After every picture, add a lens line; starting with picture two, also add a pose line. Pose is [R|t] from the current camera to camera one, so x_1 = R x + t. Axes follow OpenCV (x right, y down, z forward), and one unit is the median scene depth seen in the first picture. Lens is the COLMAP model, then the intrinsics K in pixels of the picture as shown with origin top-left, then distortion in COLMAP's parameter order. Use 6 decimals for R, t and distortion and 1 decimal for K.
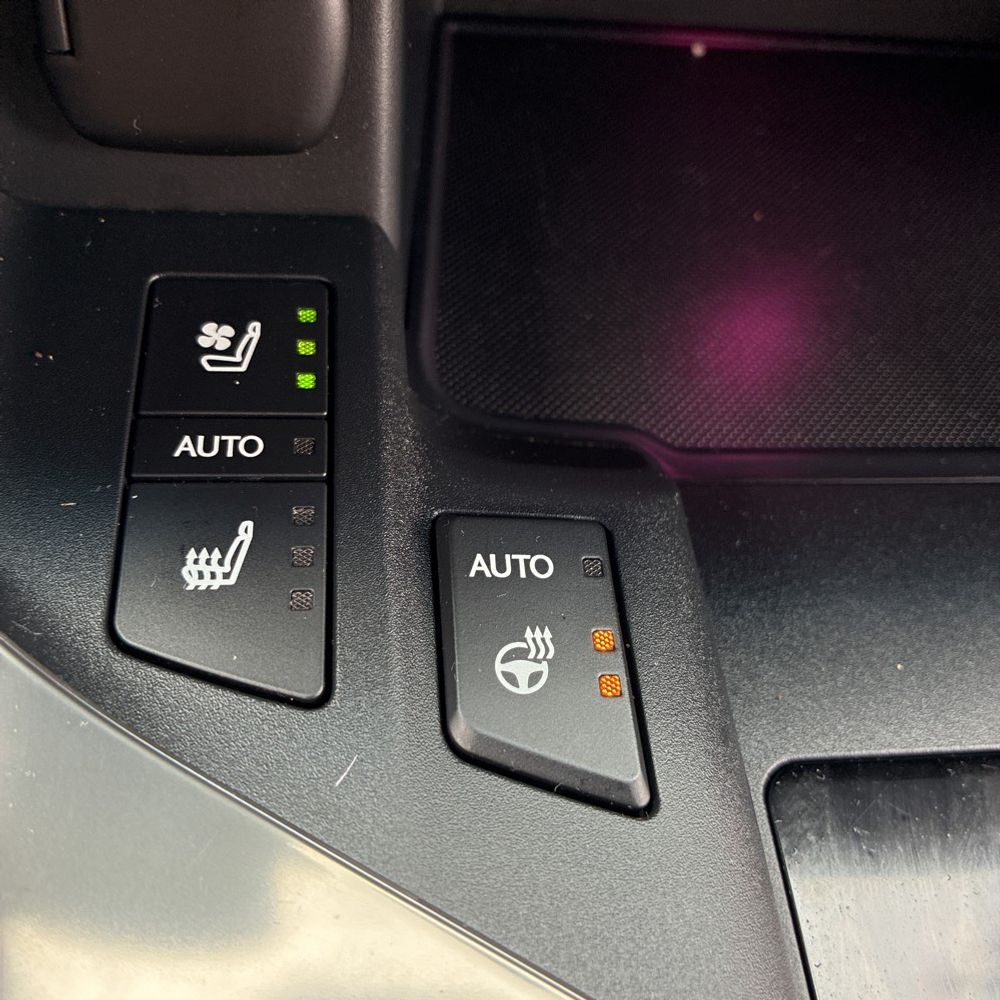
lens RADIAL K [[1156.0, 0, 500.0], [0, 1156.0, 500.0], [0, 0, 1]] dist [0.014882, -0.045000]
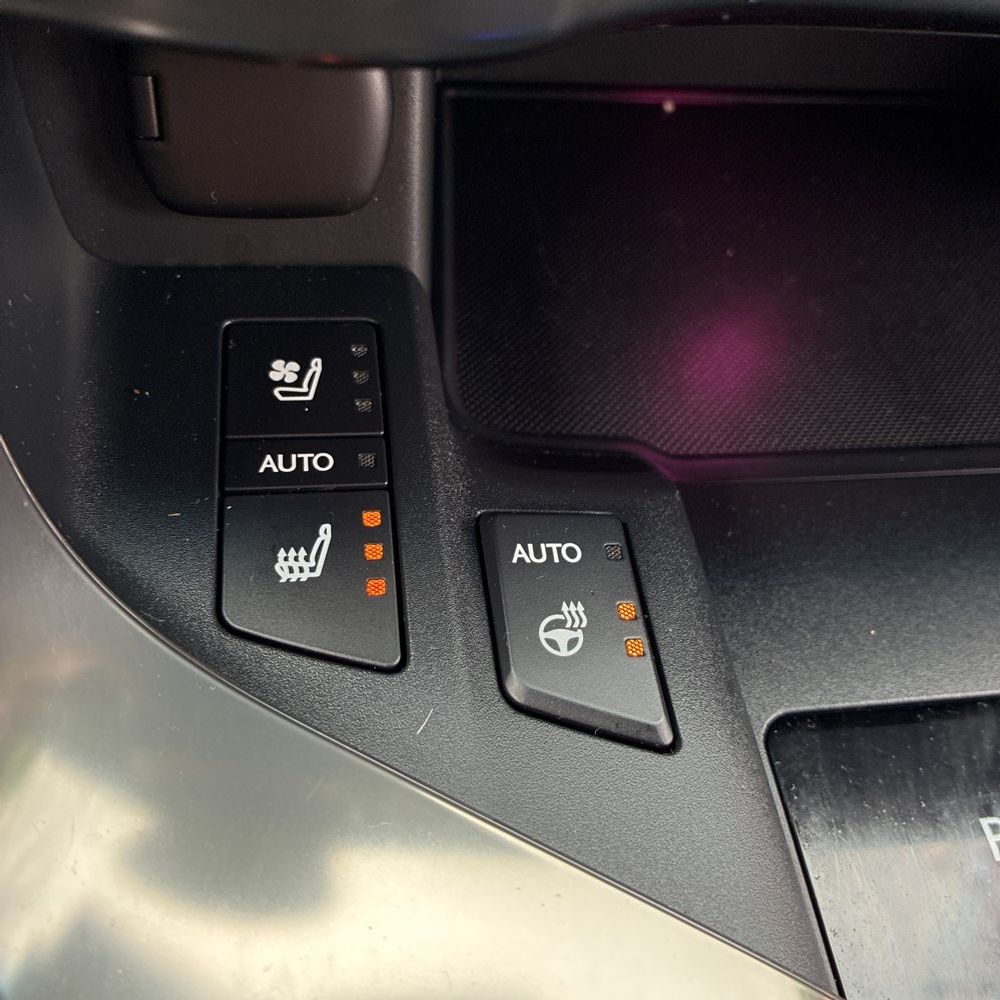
lens RADIAL K [[1160.8, 0, 500.2], [0, 1160.8, 490.3], [0, 0, 1]] dist [0.083322, -0.331129]
pose [[0.998873, -0.037306, 0.029333, -0.064986], [0.038398, 0.998556, -0.037579, 0.032600], [-0.027888, 0.038663, 0.998863, -0.186028]]
